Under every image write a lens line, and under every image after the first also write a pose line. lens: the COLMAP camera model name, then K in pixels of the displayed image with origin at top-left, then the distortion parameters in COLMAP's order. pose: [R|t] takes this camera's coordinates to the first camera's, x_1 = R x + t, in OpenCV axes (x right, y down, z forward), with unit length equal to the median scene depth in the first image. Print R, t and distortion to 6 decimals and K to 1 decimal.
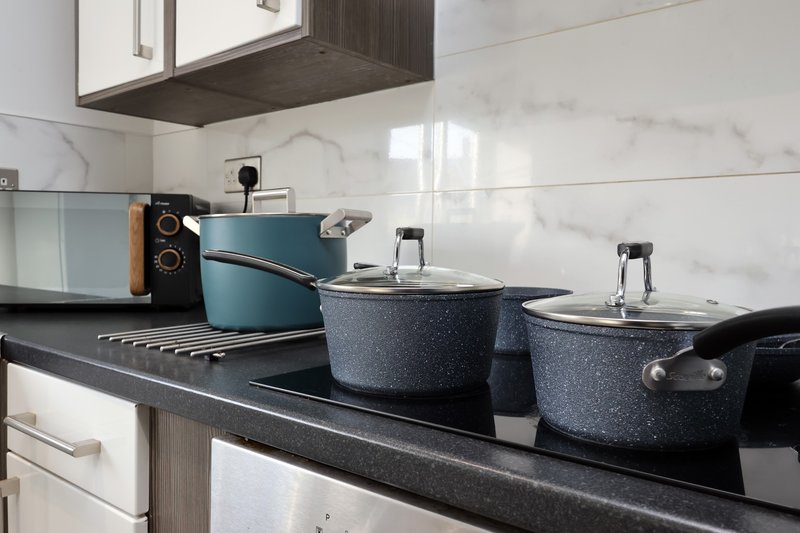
lens RADIAL K [[624.7, 0, 395.0], [0, 624.7, 268.9], [0, 0, 1]] dist [-0.002194, -0.007534]
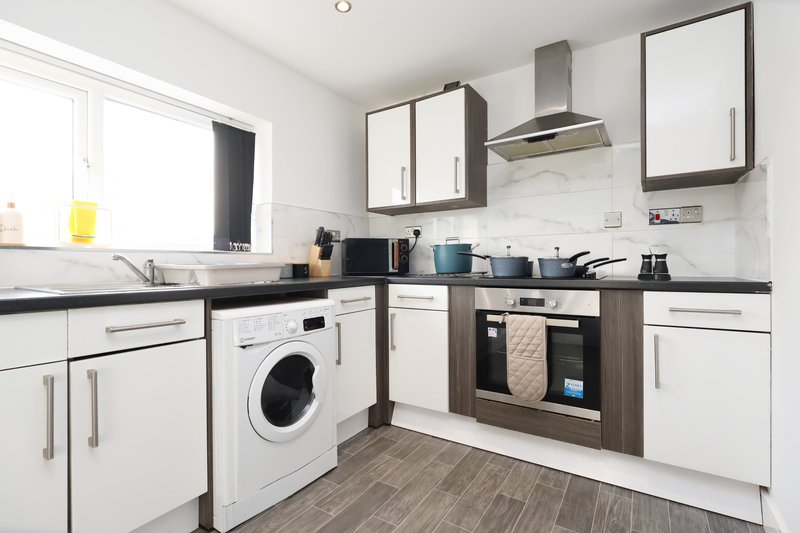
lens RADIAL K [[369.1, 0, 398.2], [0, 369.1, 266.8], [0, 0, 1]] dist [-0.005347, 0.001551]
pose [[0.994751, -0.017553, 0.100804, -0.663339], [0.021048, 0.999210, -0.033714, 0.104236], [-0.100133, 0.035659, 0.994335, -1.050557]]
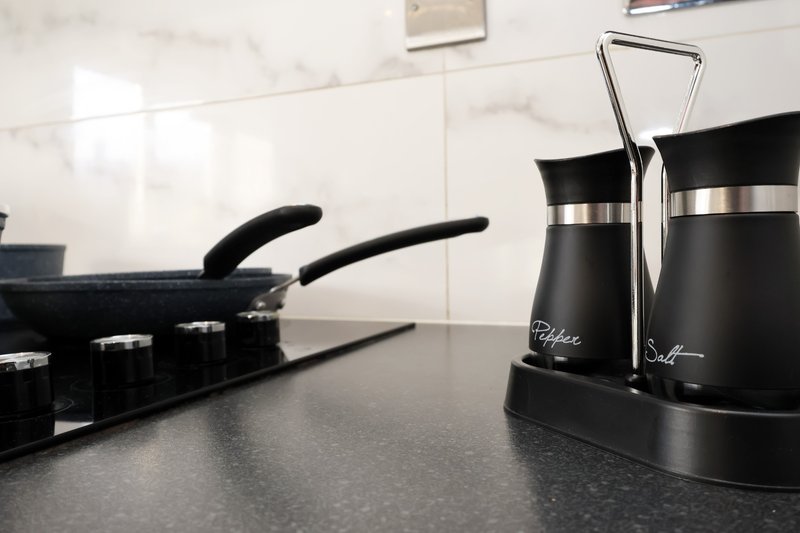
lens RADIAL K [[624.7, 0, 390.0], [0, 624.7, 291.0], [0, 0, 1]] dist [-0.002194, -0.007534]
pose [[0.950635, -0.042229, 0.307423, 0.322632], [0.038061, 0.999084, 0.019543, 0.071739], [-0.307967, -0.006877, 0.951372, 0.102738]]
